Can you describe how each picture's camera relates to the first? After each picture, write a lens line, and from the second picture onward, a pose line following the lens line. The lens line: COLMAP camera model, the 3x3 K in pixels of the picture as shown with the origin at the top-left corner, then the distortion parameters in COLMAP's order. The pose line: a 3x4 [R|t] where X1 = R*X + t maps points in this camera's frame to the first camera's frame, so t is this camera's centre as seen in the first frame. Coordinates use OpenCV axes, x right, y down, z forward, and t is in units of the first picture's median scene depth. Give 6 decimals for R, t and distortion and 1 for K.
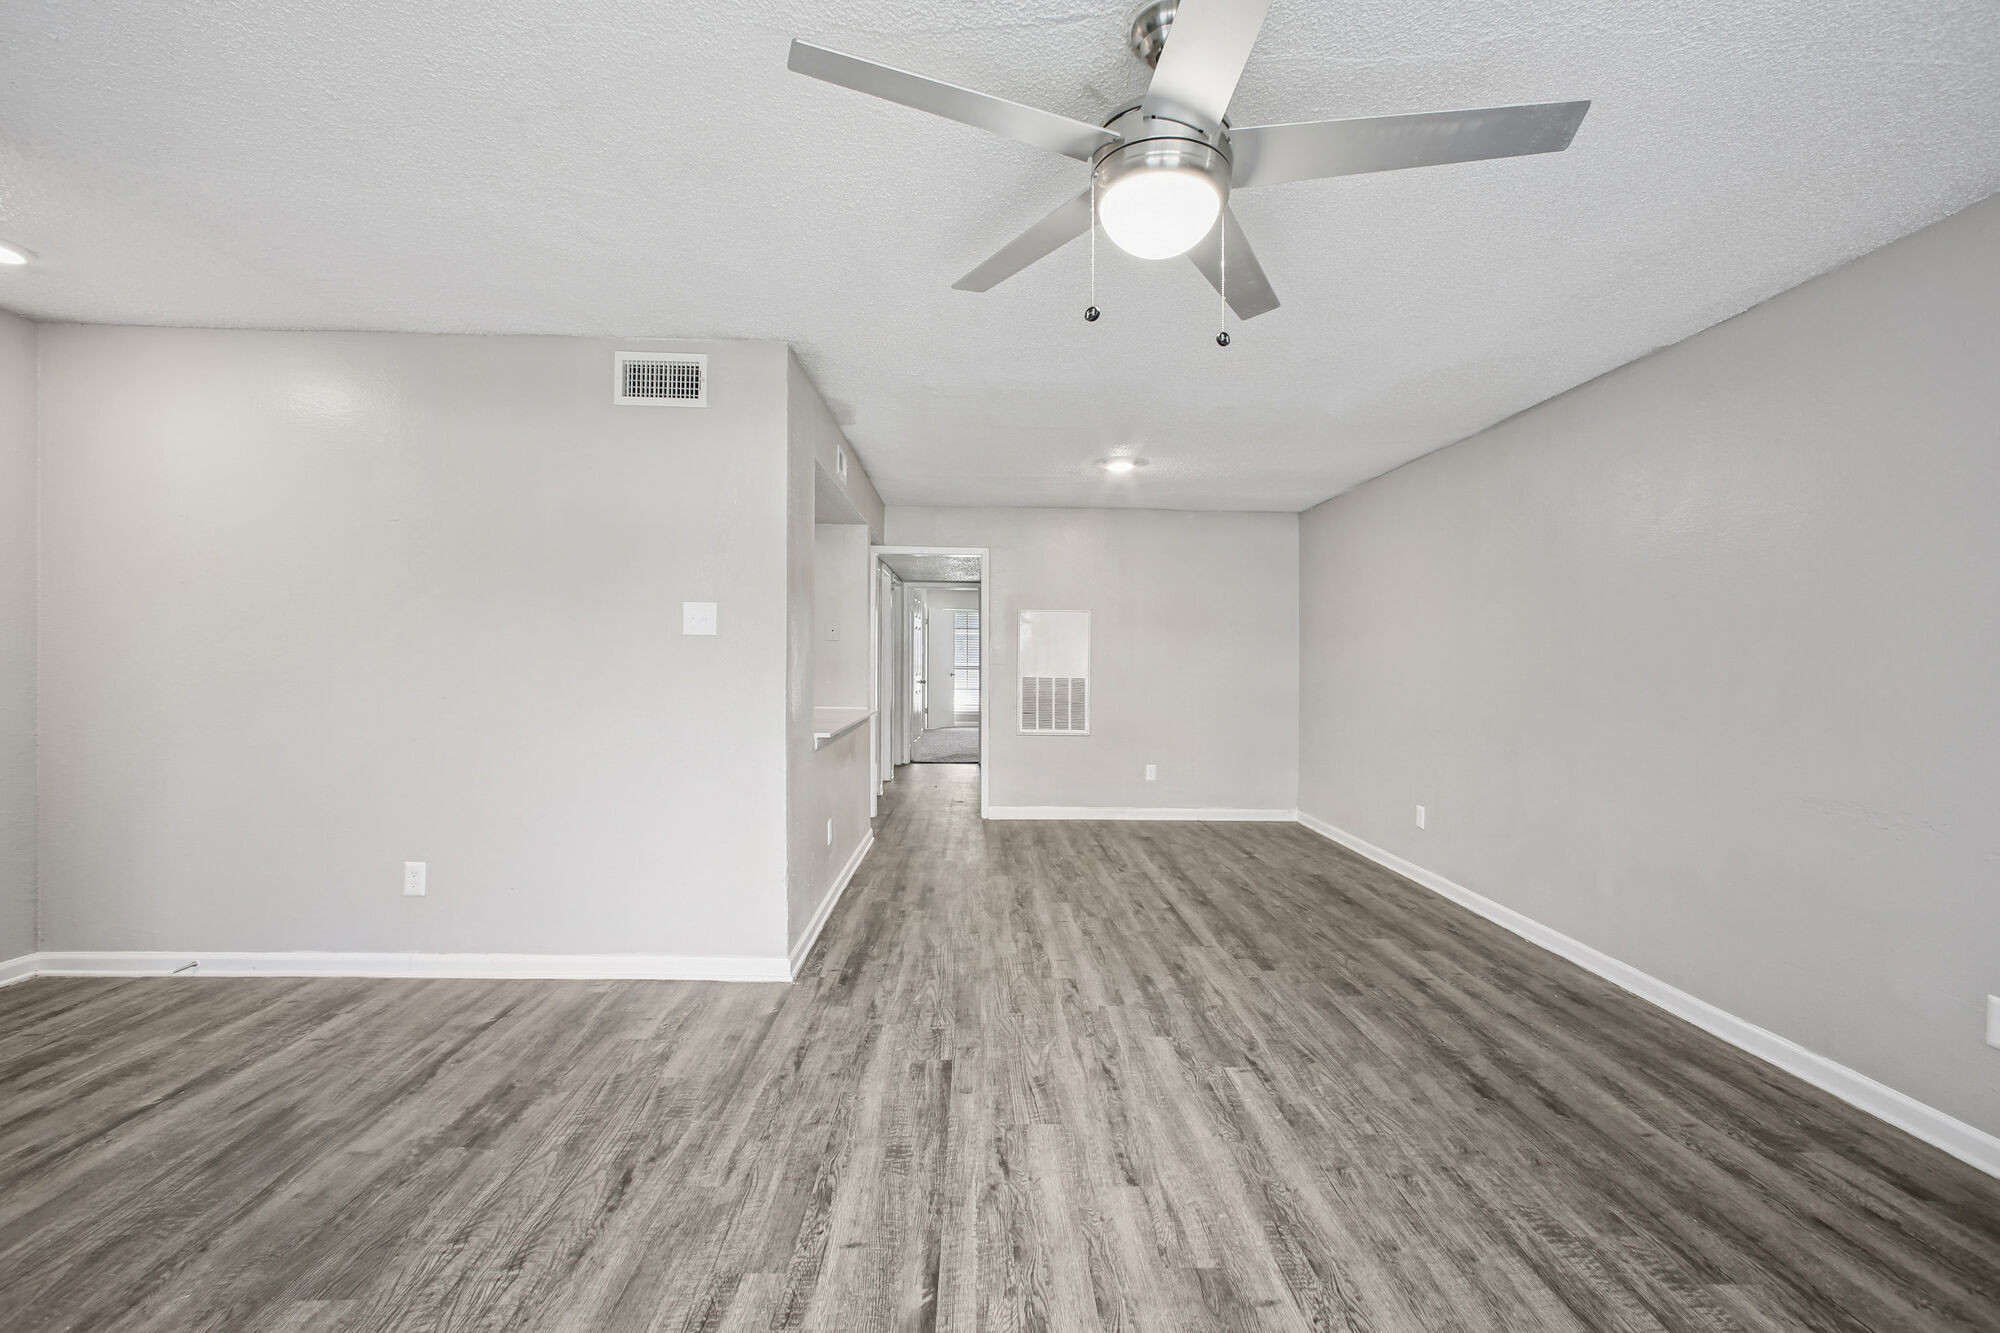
lens RADIAL K [[788.5, 0, 1000.0], [0, 788.5, 666.5], [0, 0, 1]] dist [-0.025423, 0.012408]
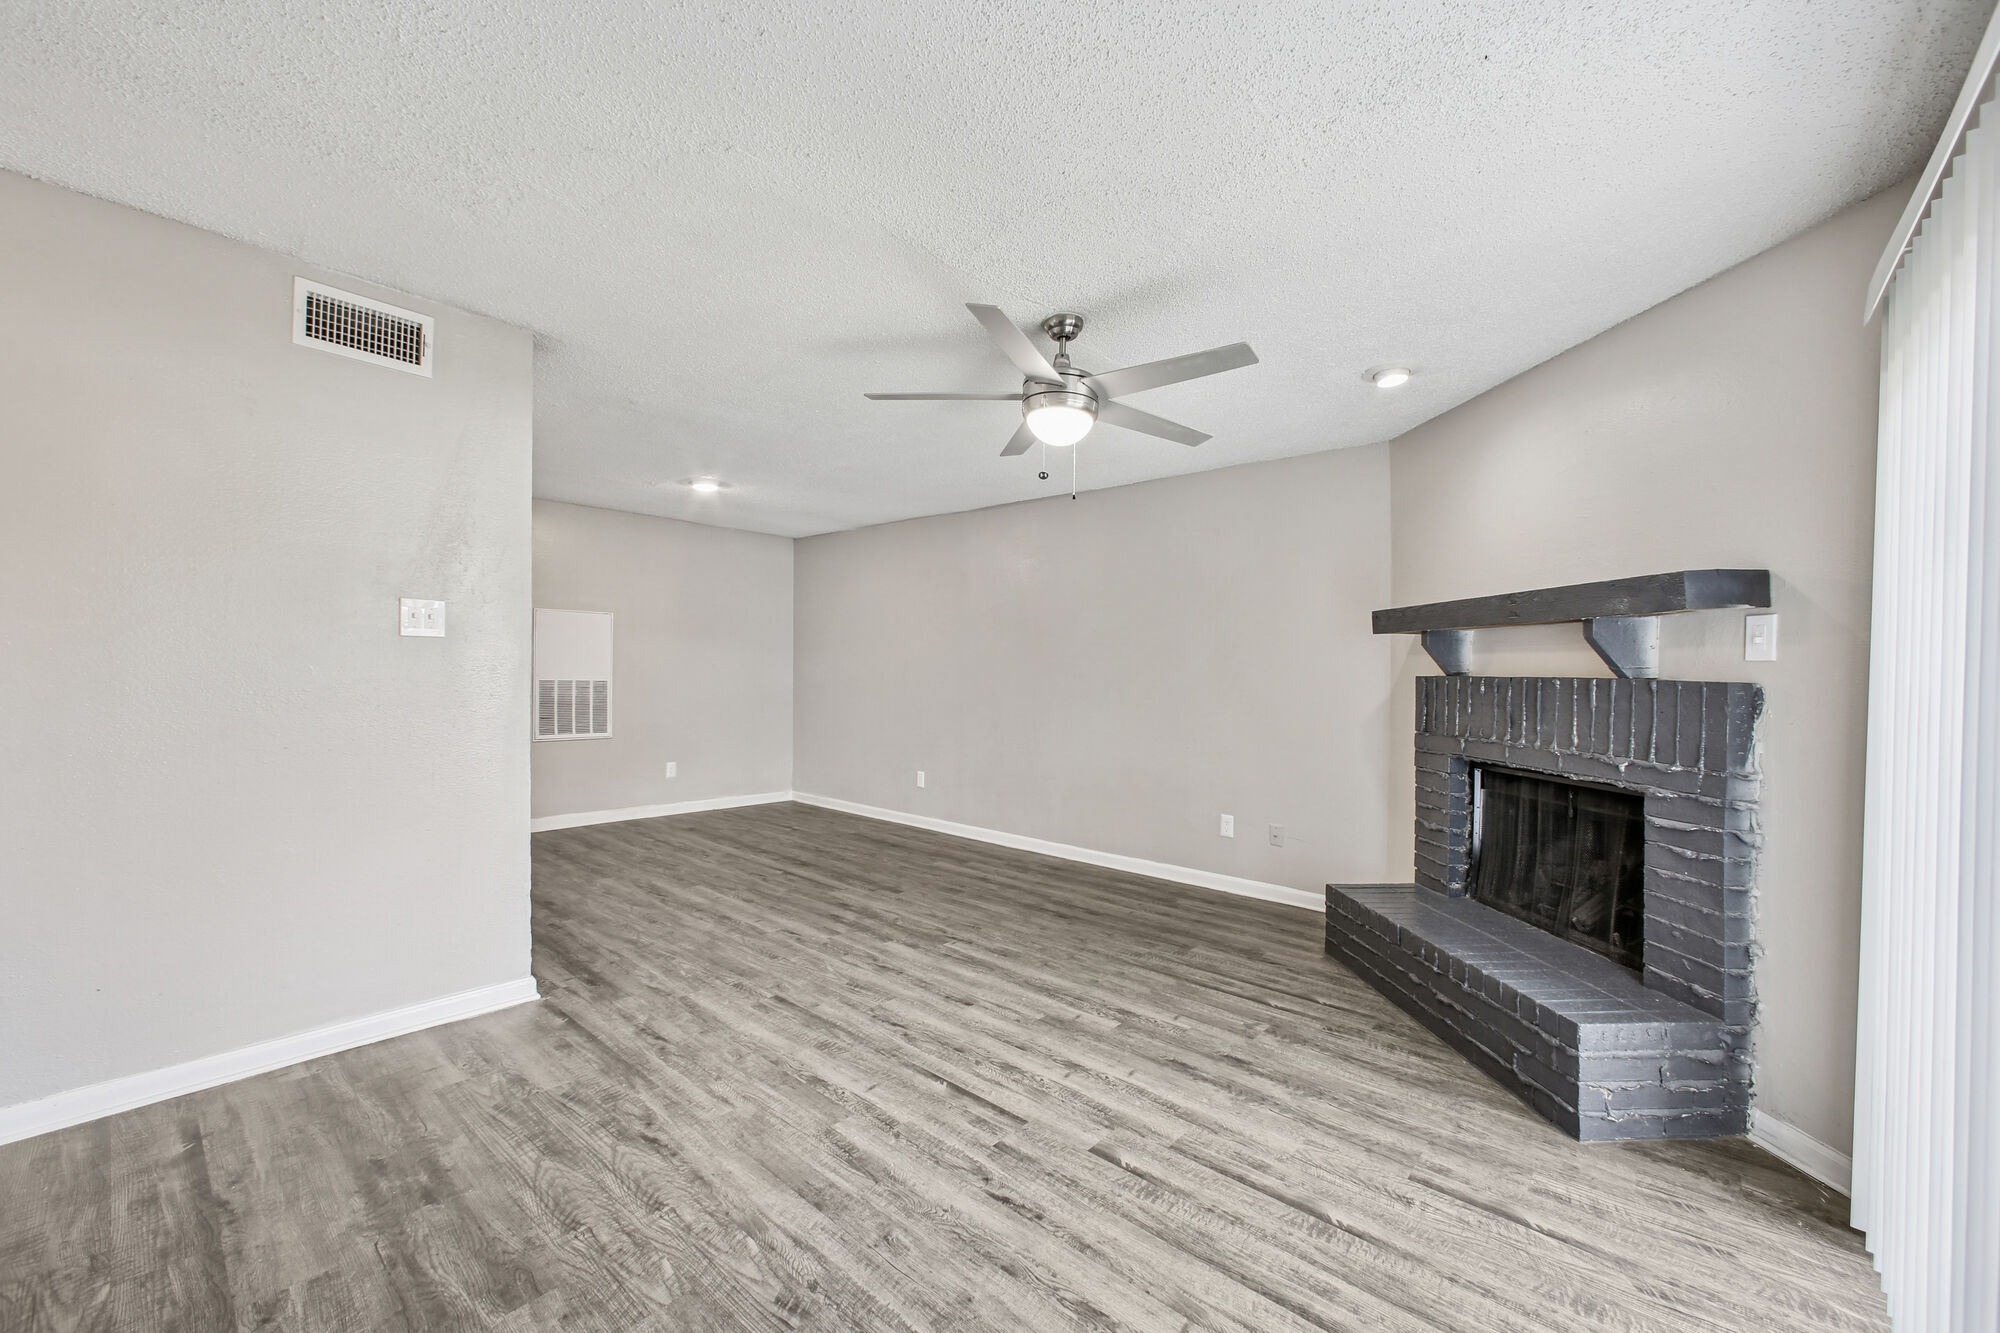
lens RADIAL K [[788.5, 0, 1000.0], [0, 788.5, 666.5], [0, 0, 1]] dist [-0.025423, 0.012408]
pose [[0.678646, 0.004854, 0.734450, -0.625842], [-0.005219, 0.999985, -0.001786, -0.008291], [-0.734447, -0.002621, 0.678661, -0.071975]]
